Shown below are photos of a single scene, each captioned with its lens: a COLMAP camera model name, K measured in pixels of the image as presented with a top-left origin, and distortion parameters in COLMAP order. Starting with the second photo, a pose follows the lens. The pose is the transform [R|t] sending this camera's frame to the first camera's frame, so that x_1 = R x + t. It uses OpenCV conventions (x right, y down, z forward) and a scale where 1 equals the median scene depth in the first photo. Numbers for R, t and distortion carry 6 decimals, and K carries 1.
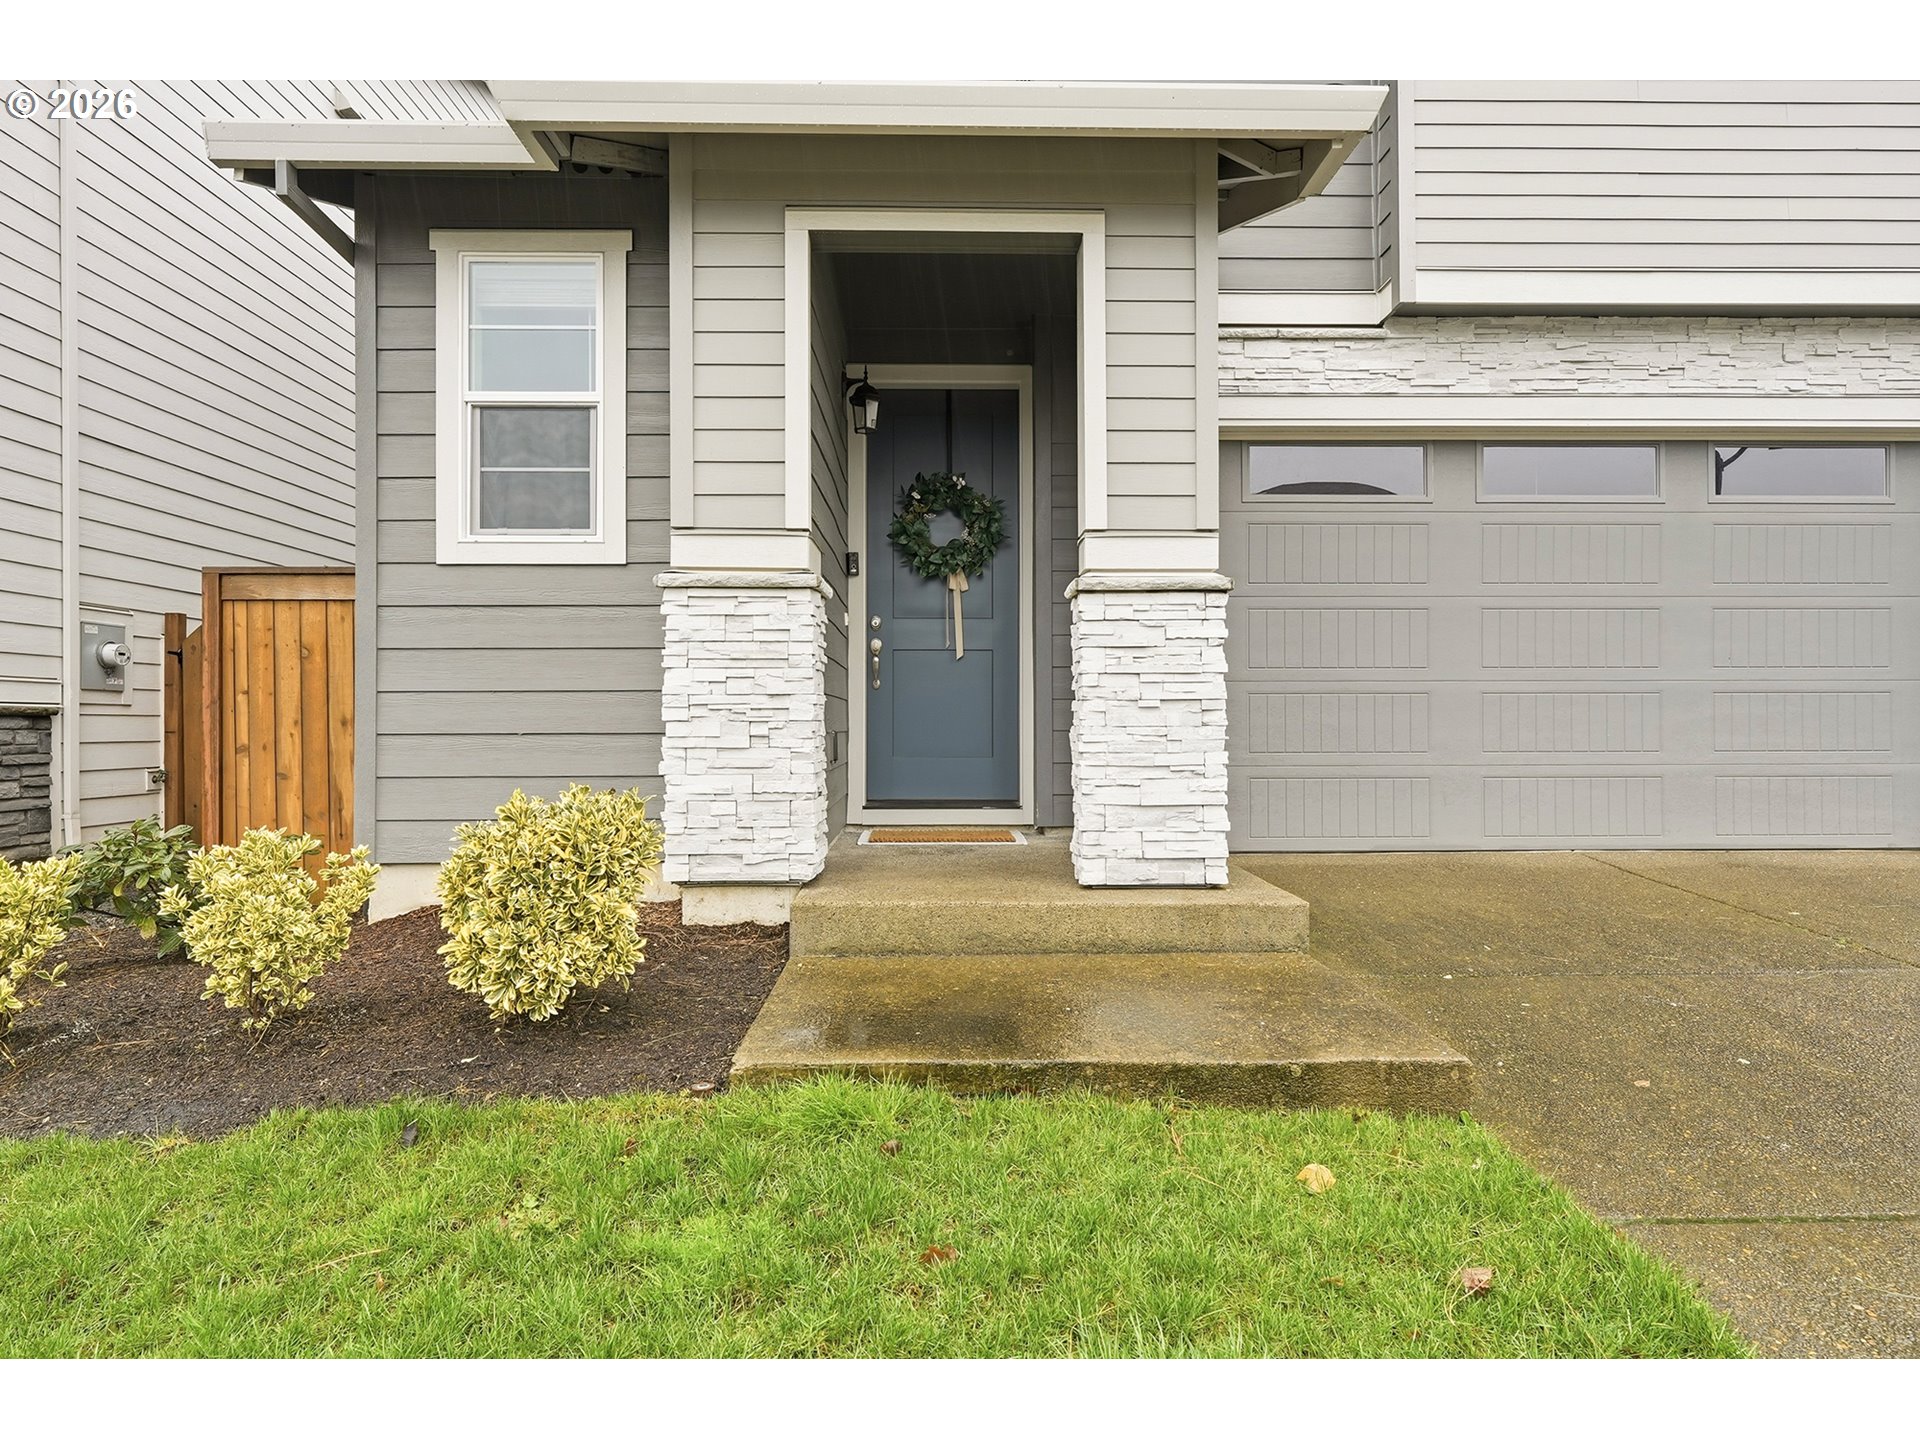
lens RADIAL K [[1103.4, 0, 958.6], [0, 1103.4, 716.9], [0, 0, 1]] dist [-0.002395, 0.001709]
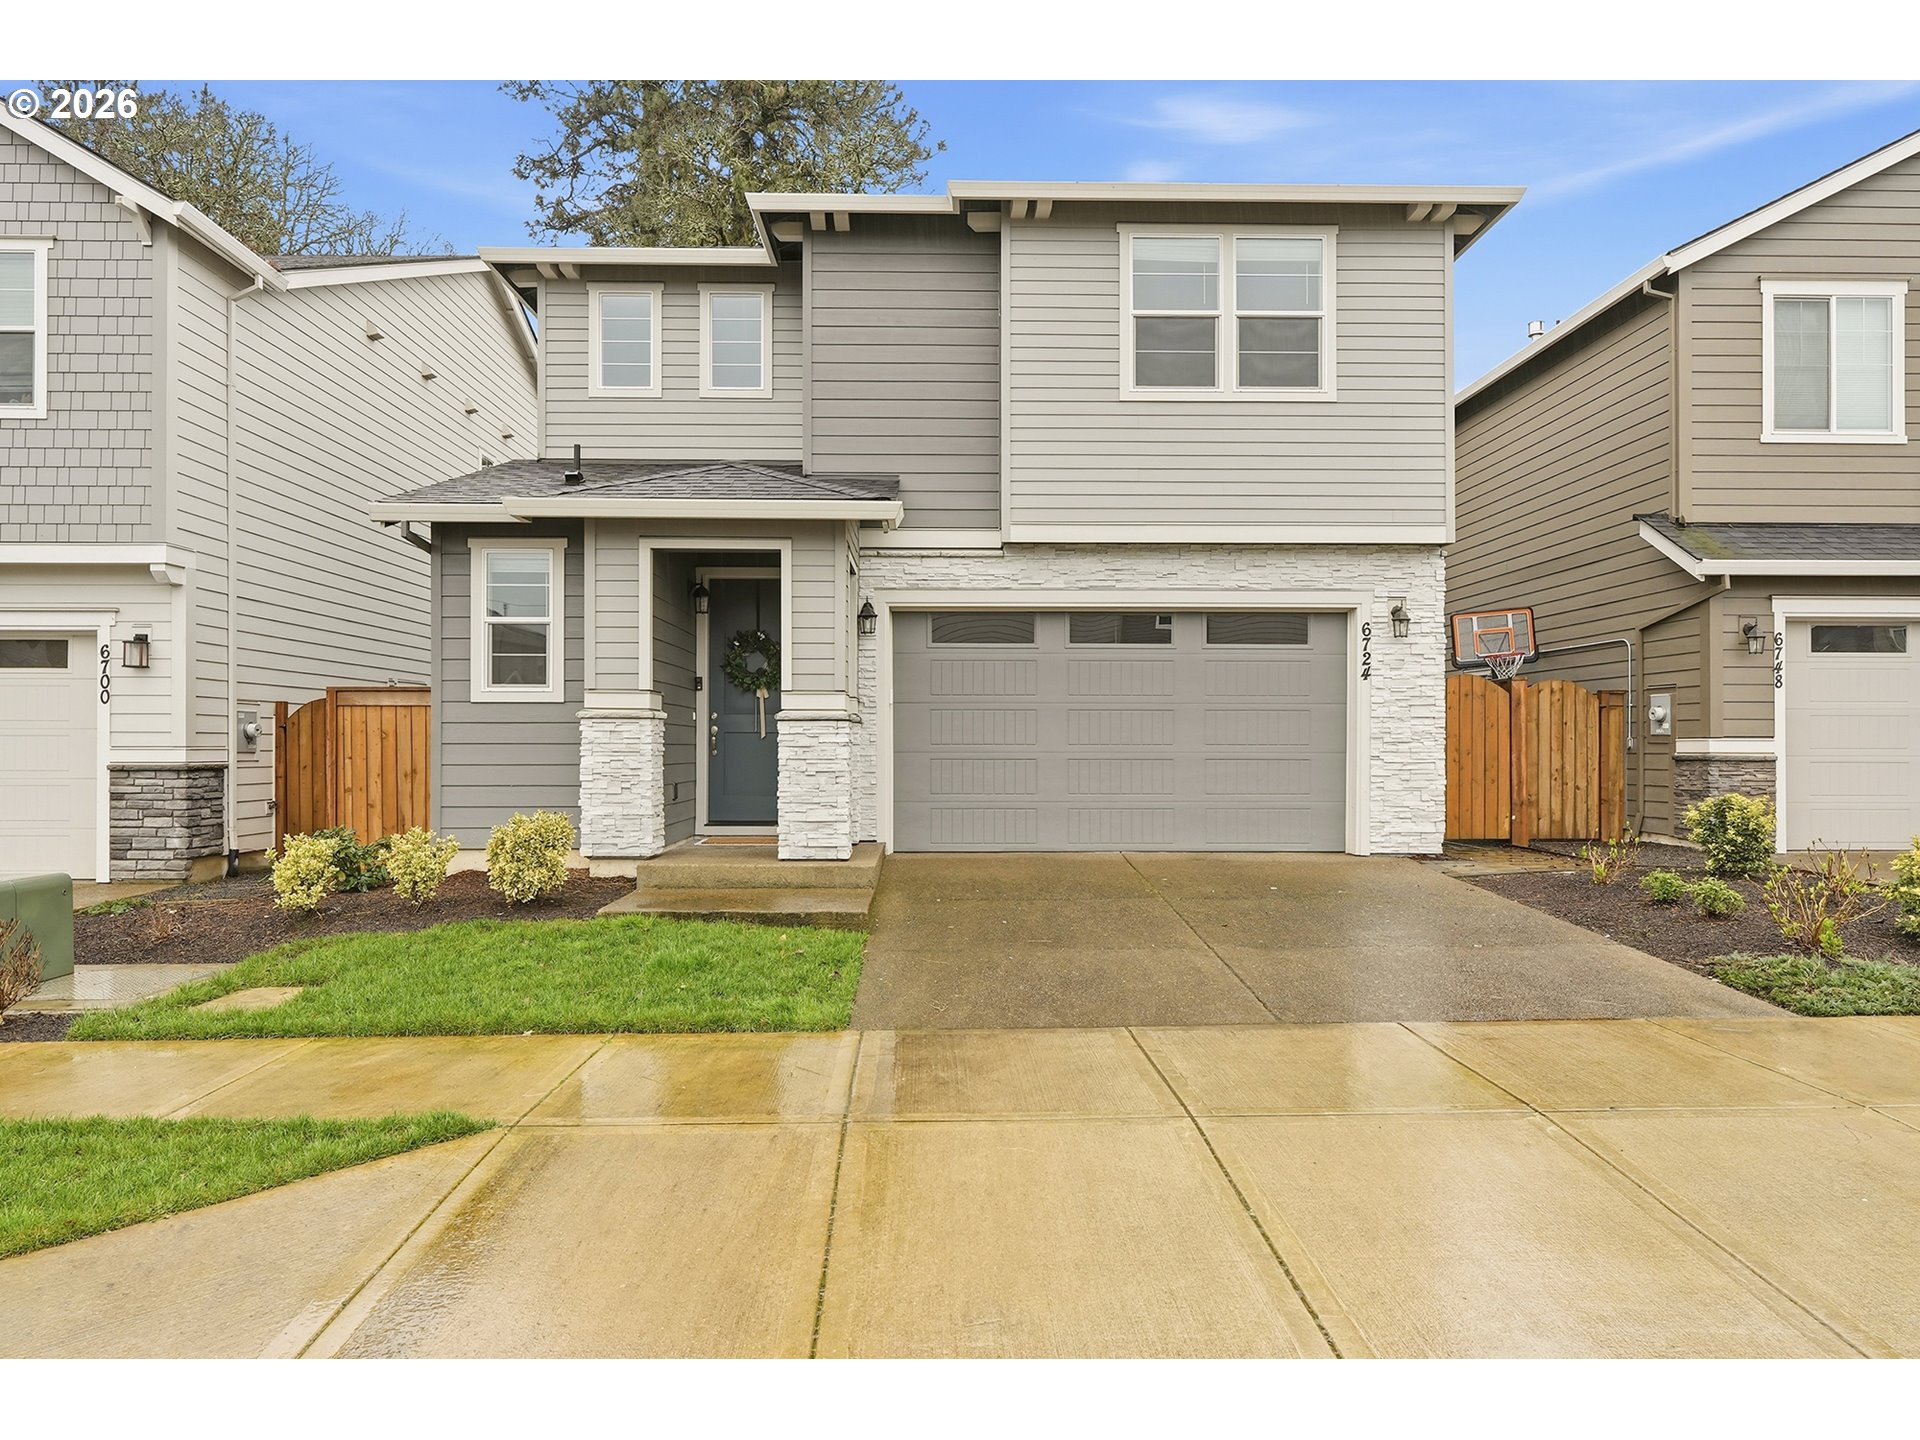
lens RADIAL K [[1235.6, 0, 960.3], [0, 1235.6, 740.2], [0, 0, 1]] dist [0.000340, -0.003464]
pose [[0.999990, 0.003878, 0.002146, 0.445839], [-0.003880, 0.999992, 0.001206, -0.078041], [-0.002142, -0.001215, 0.999997, -1.342968]]
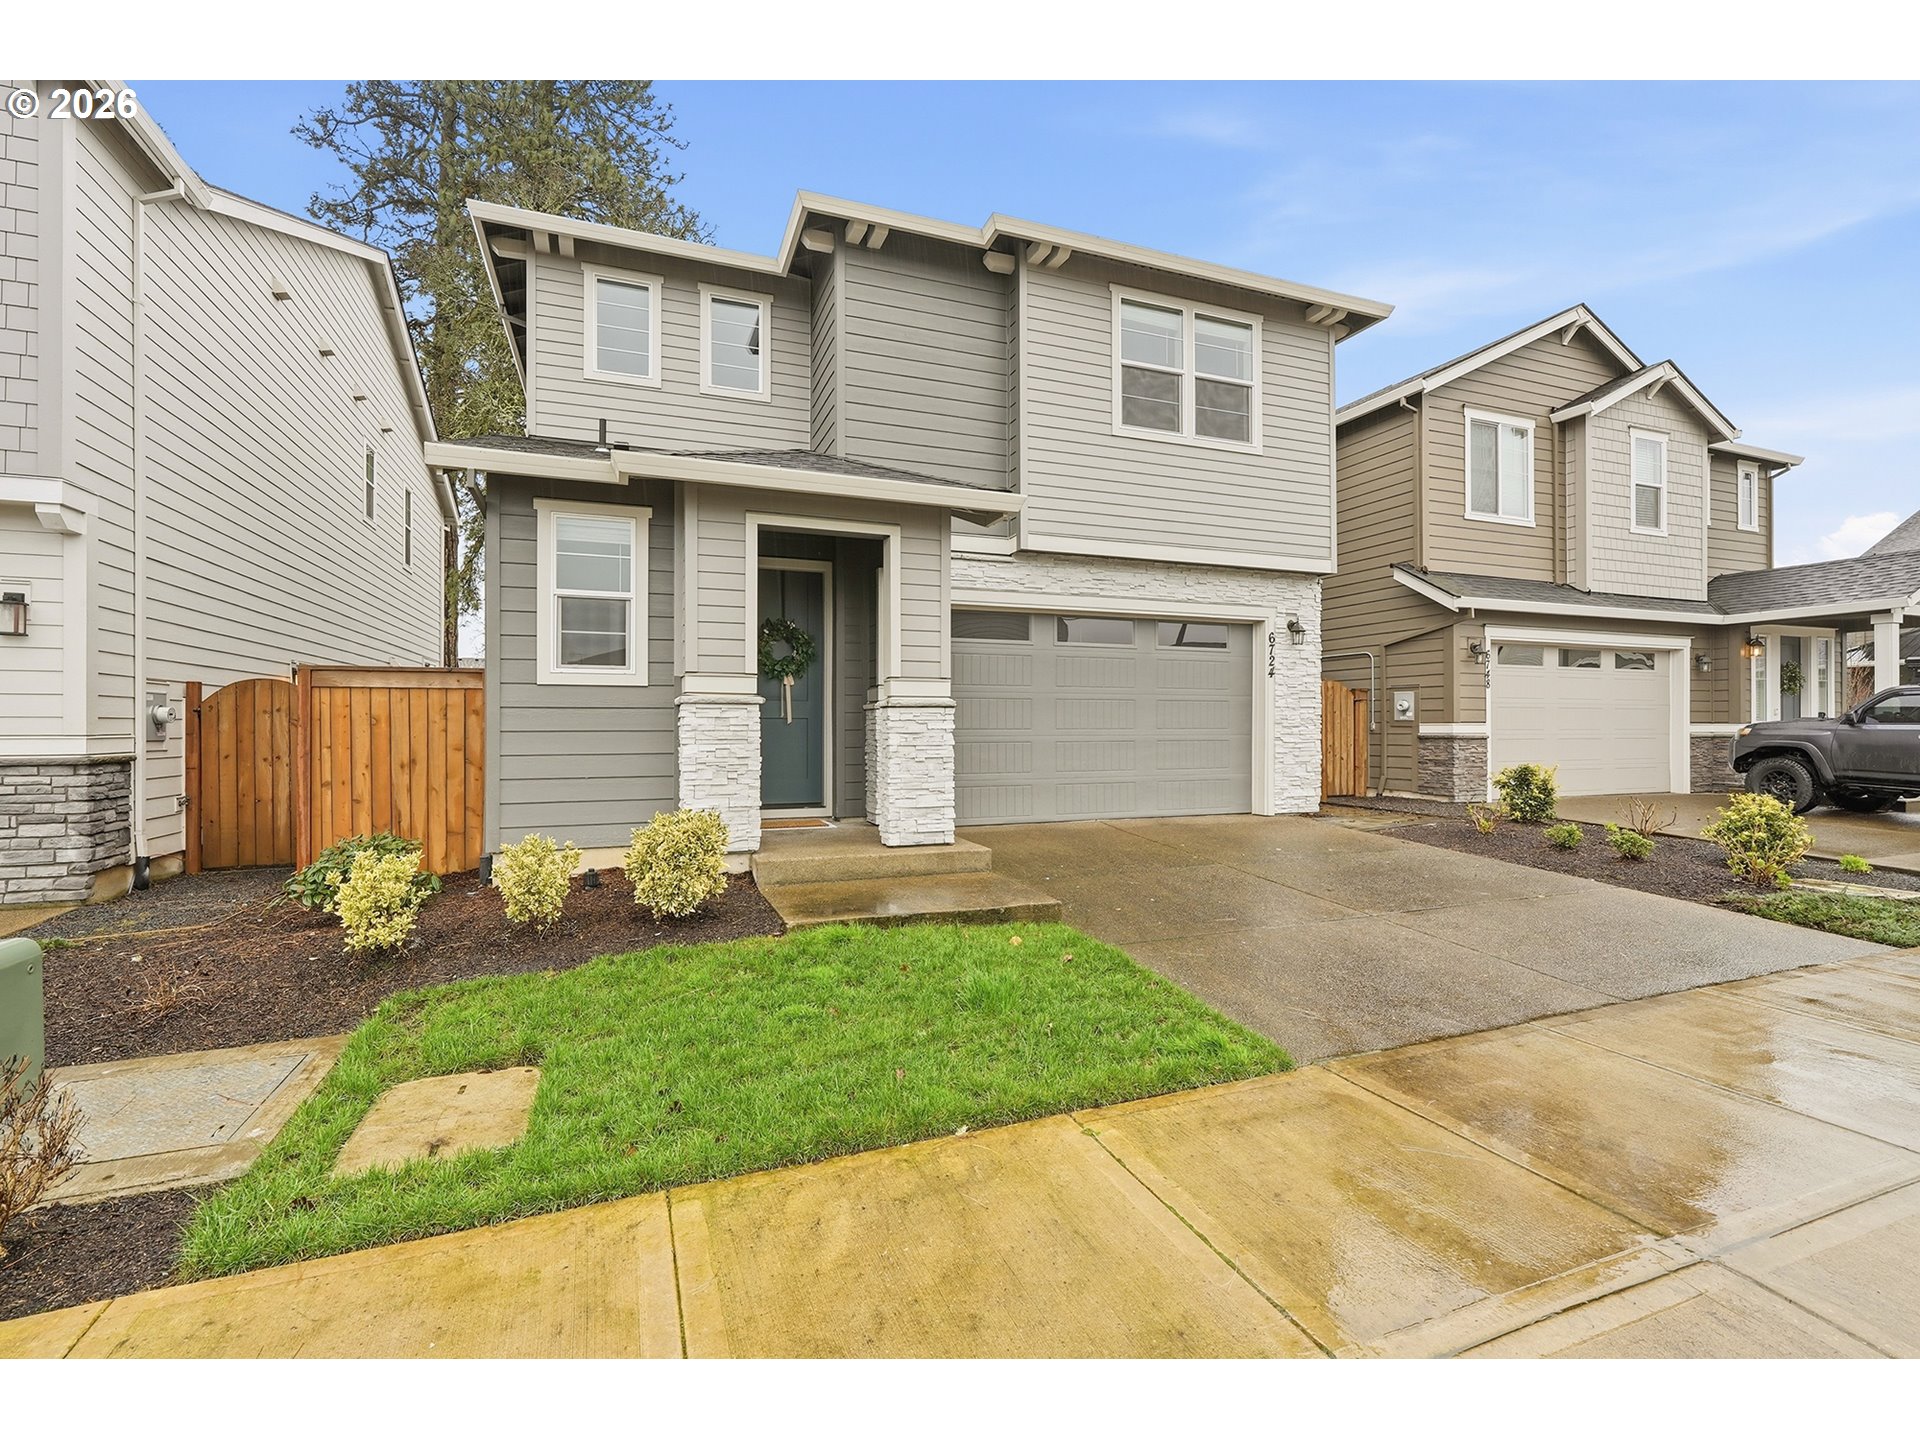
lens RADIAL K [[868.0, 0, 960.3], [0, 868.0, 719.6], [0, 0, 1]] dist [-0.006070, 0.001445]
pose [[0.939400, 0.004431, 0.342794, -0.323152], [-0.003734, 0.999989, -0.002693, -0.083527], [-0.342802, 0.001250, 0.939407, -0.590932]]
